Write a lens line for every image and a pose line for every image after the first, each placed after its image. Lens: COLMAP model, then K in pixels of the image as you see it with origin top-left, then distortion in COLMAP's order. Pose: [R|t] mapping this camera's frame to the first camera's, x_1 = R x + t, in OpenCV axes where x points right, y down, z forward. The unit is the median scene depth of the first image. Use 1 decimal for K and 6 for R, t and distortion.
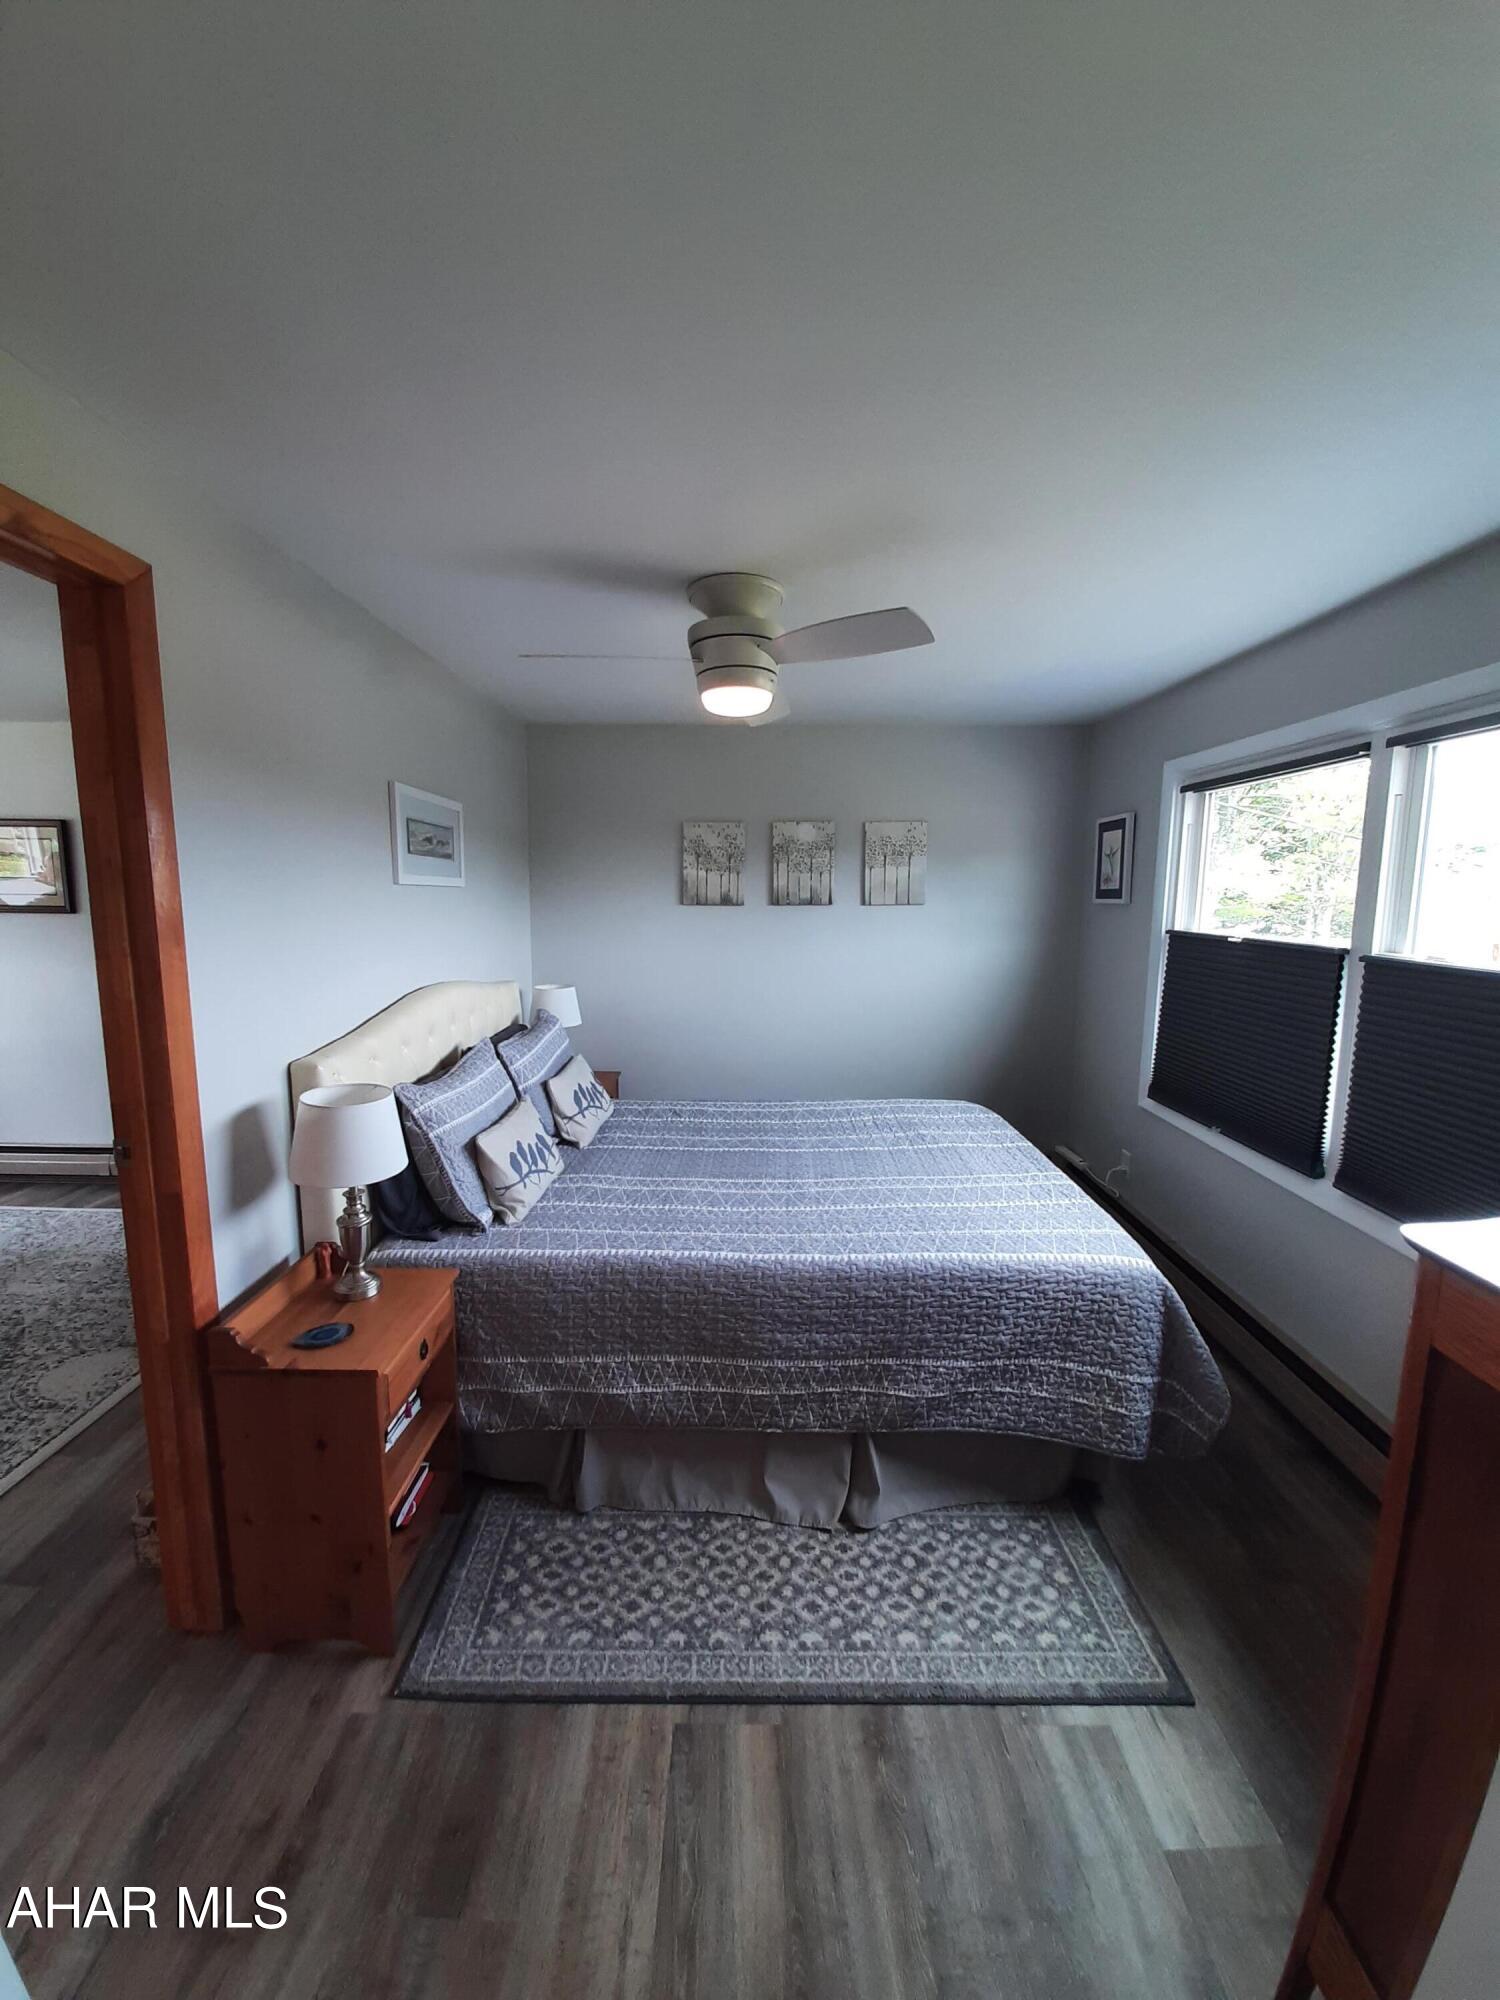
lens RADIAL K [[787.9, 0, 750.0], [0, 787.9, 1000.0], [0, 0, 1]] dist [-0.000279, 0.000012]
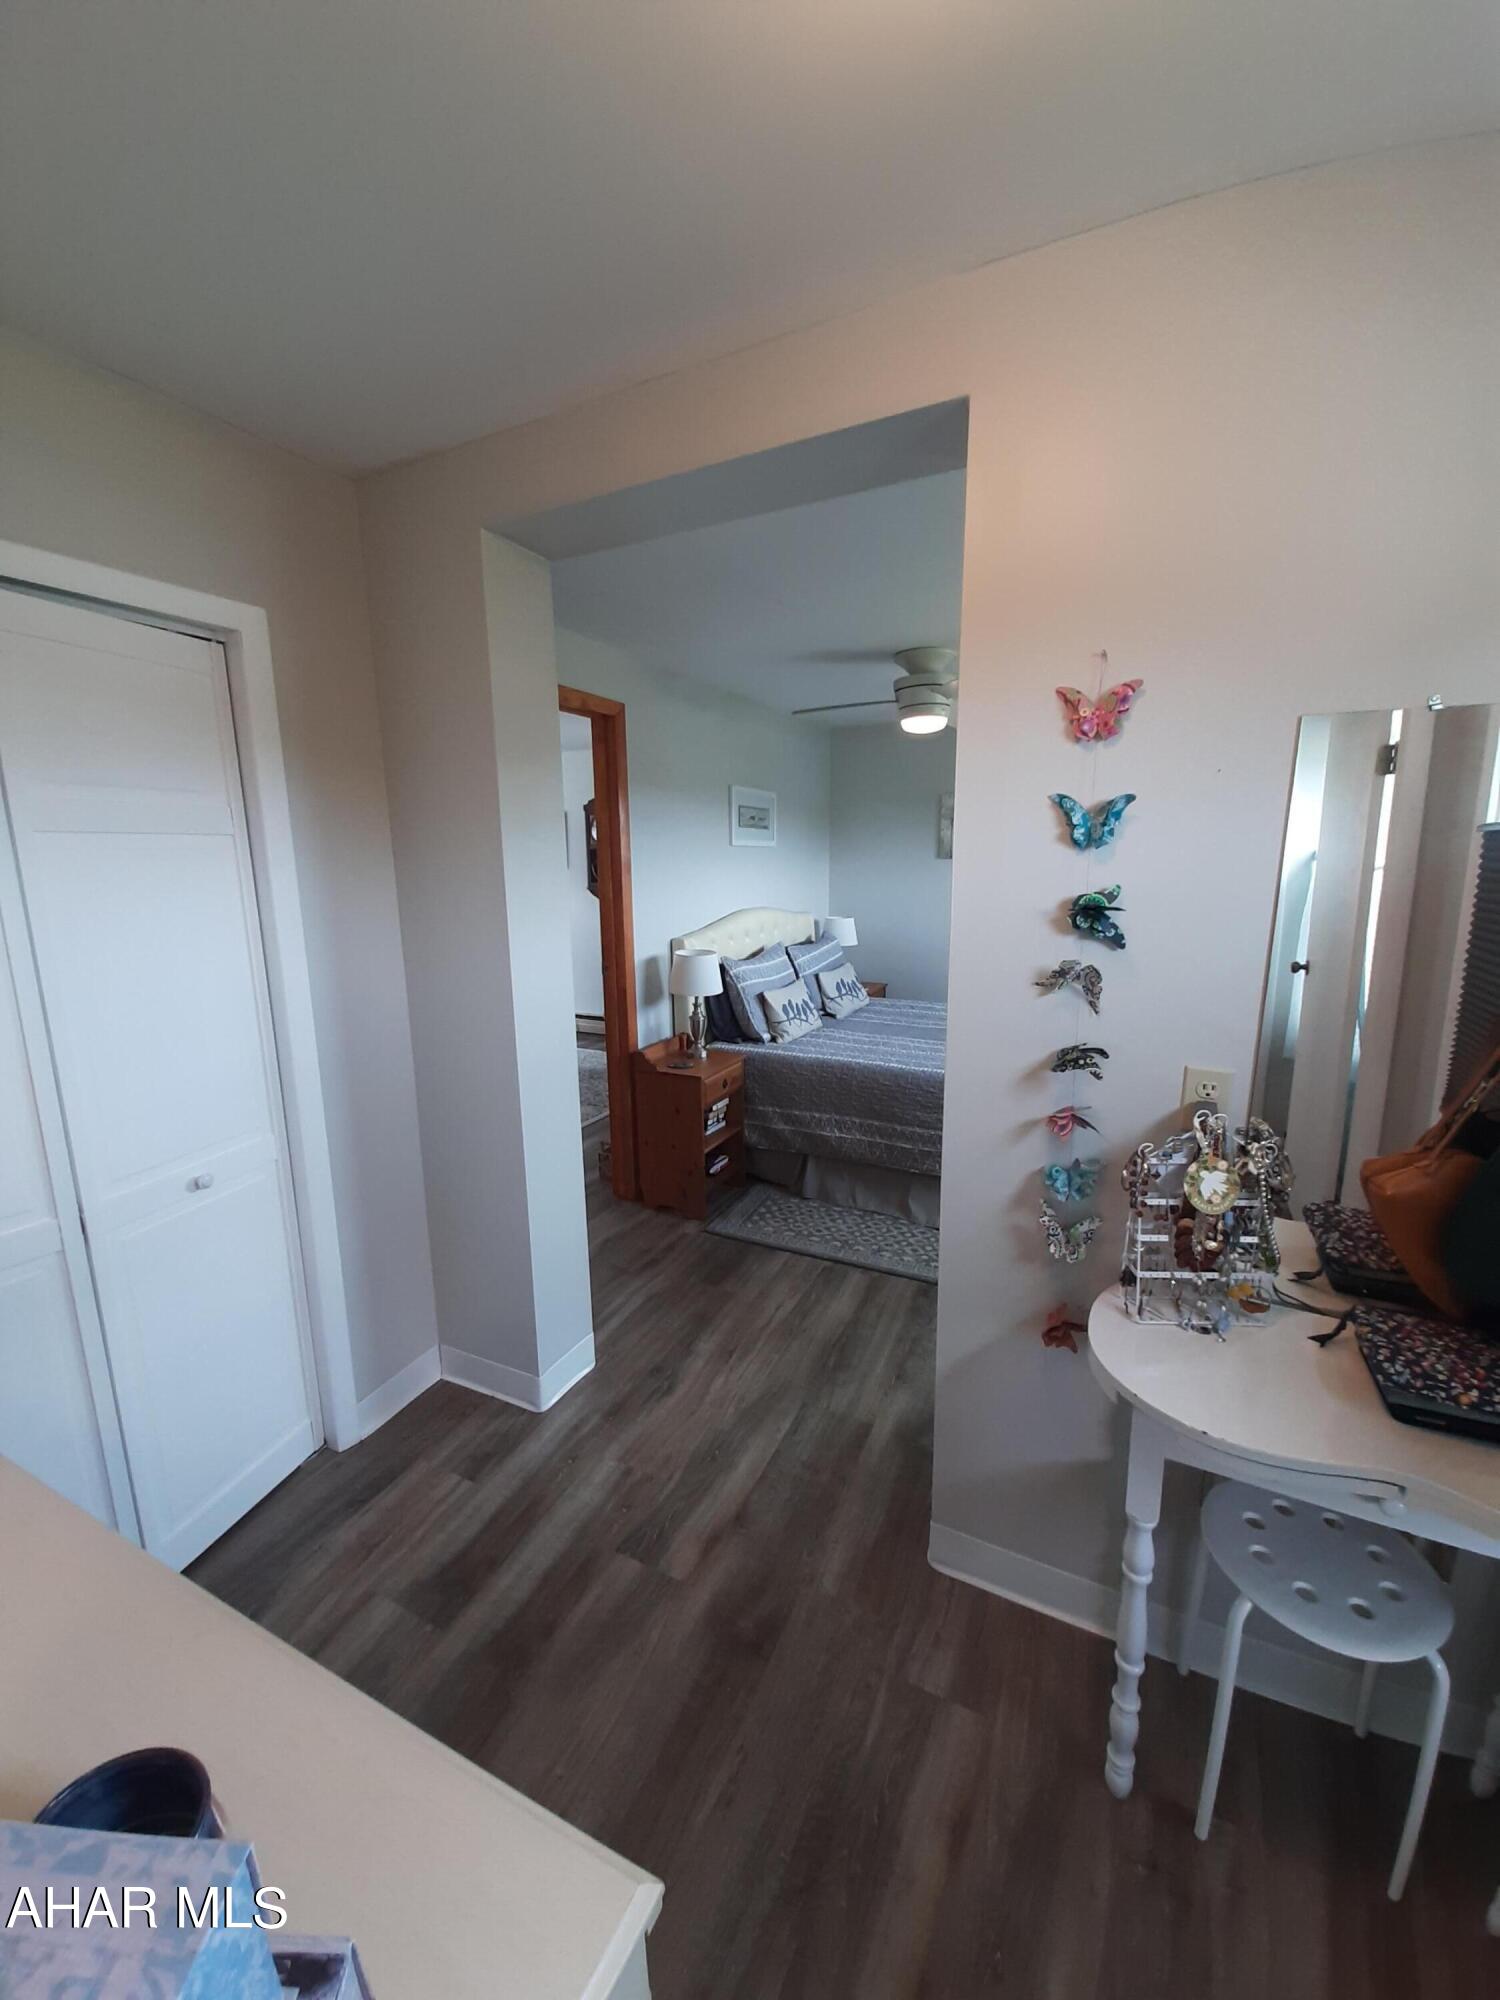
lens RADIAL K [[787.9, 0, 750.0], [0, 787.9, 1000.0], [0, 0, 1]] dist [-0.000279, 0.000012]
pose [[0.903068, 0.062105, -0.424984, 0.418684], [-0.040685, 0.997411, 0.059304, 0.104926], [0.427567, -0.036265, 0.903256, -0.668407]]
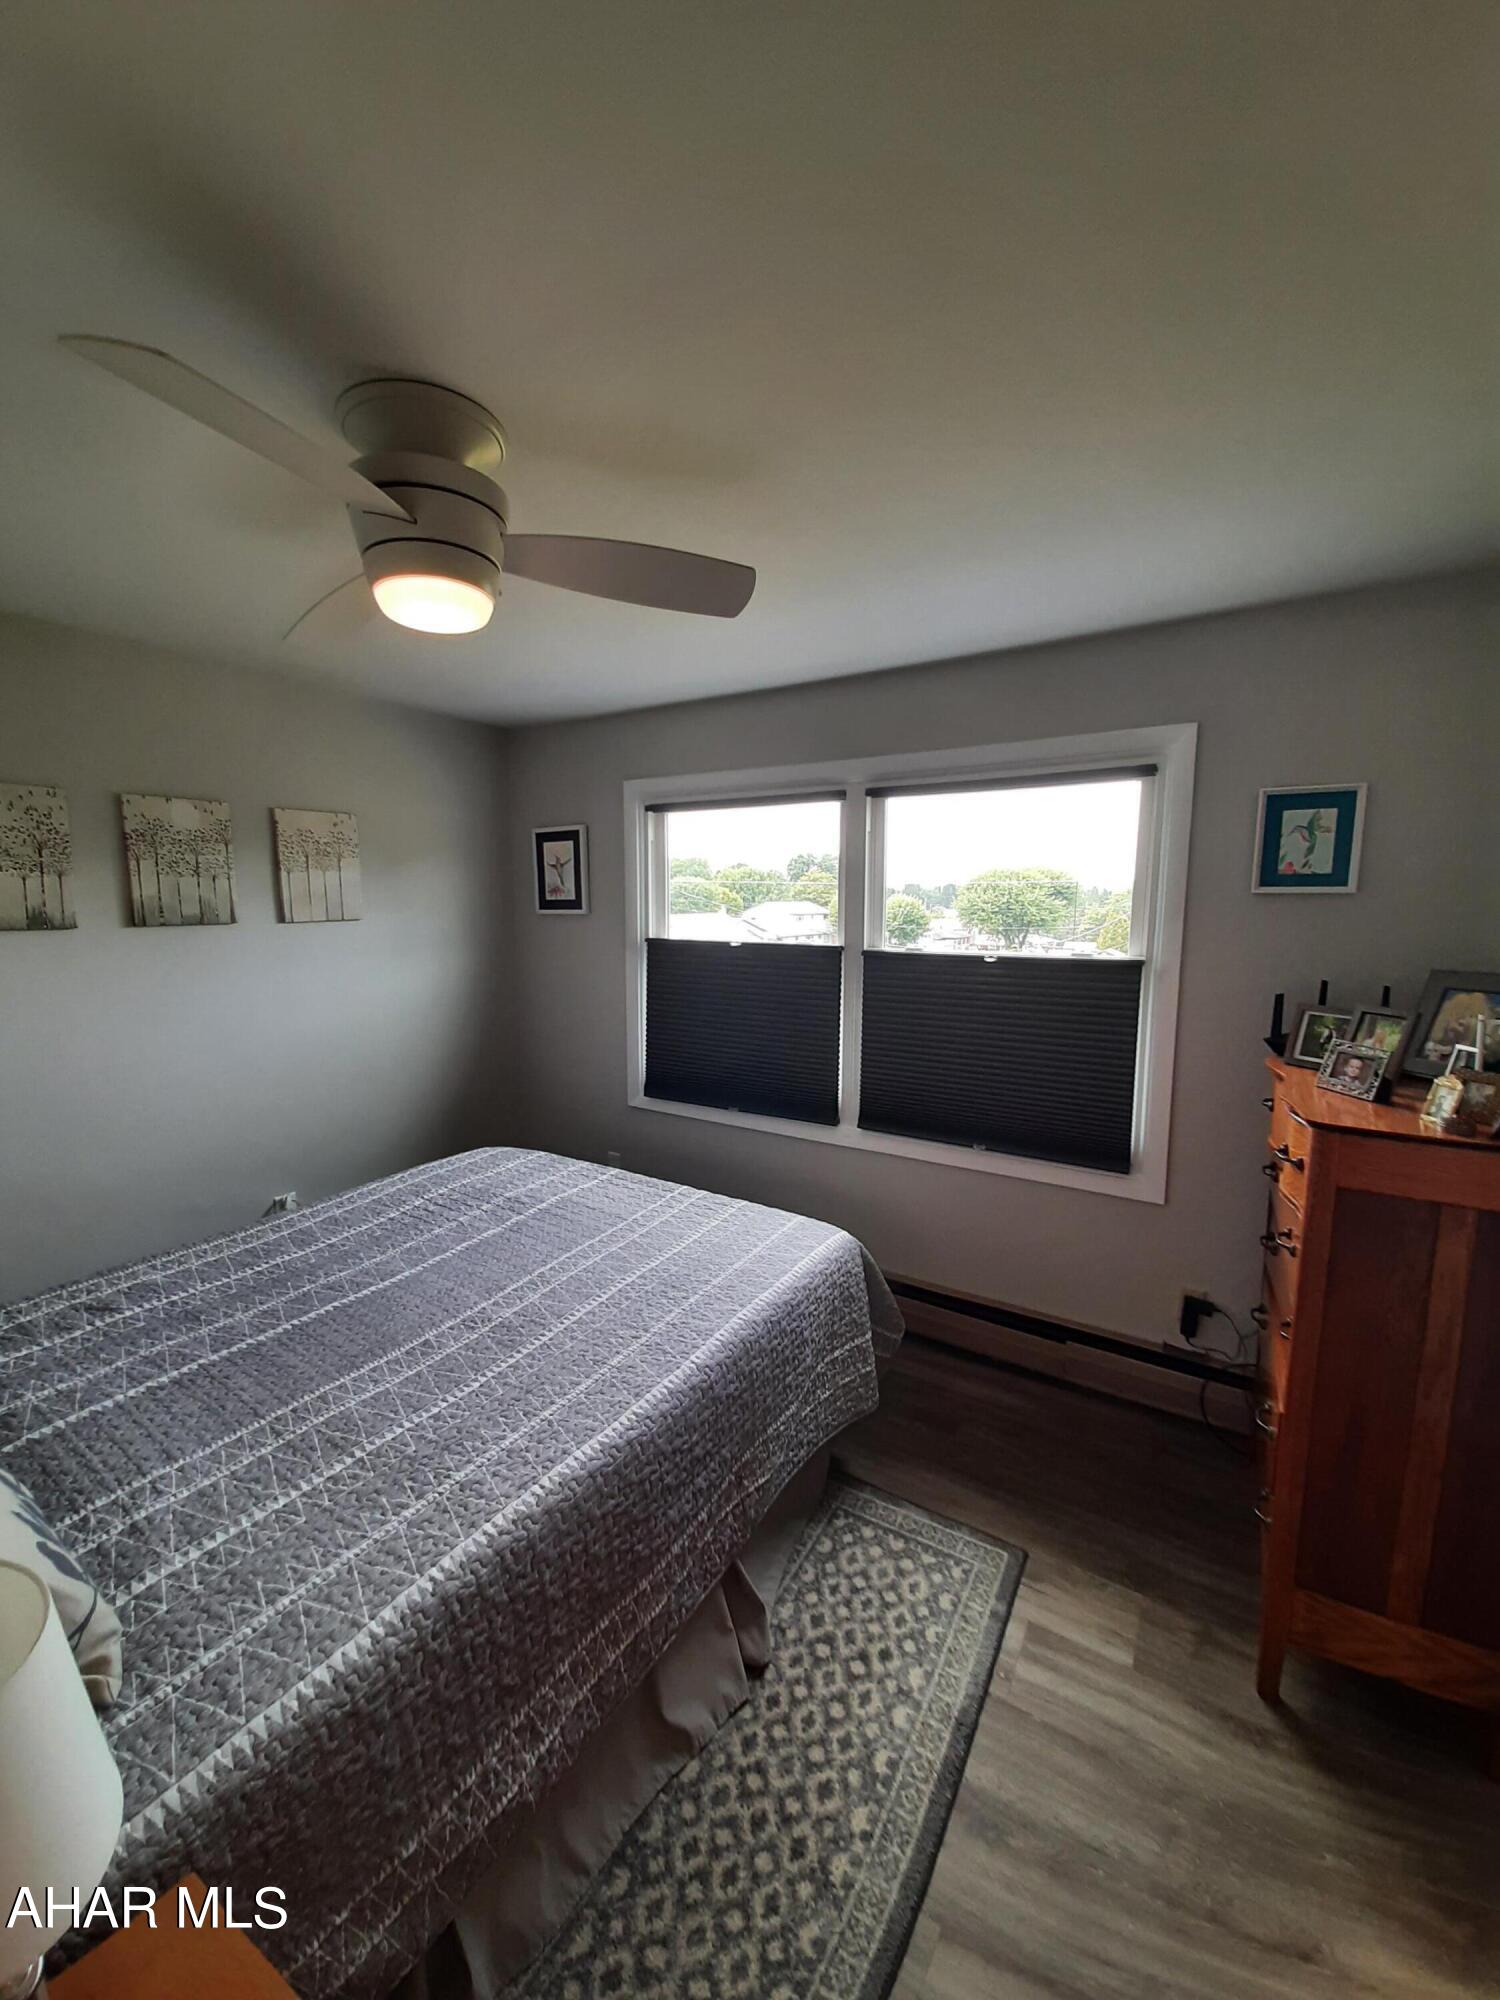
lens RADIAL K [[768.2, 0, 750.0], [0, 768.2, 1000.0], [0, 0, 1]] dist [0.018240, -0.015226]
pose [[0.523316, -0.112914, 0.844625, -0.491027], [0.118446, 0.991199, 0.059121, -0.082845], [-0.843866, 0.069103, 0.532085, 0.536251]]
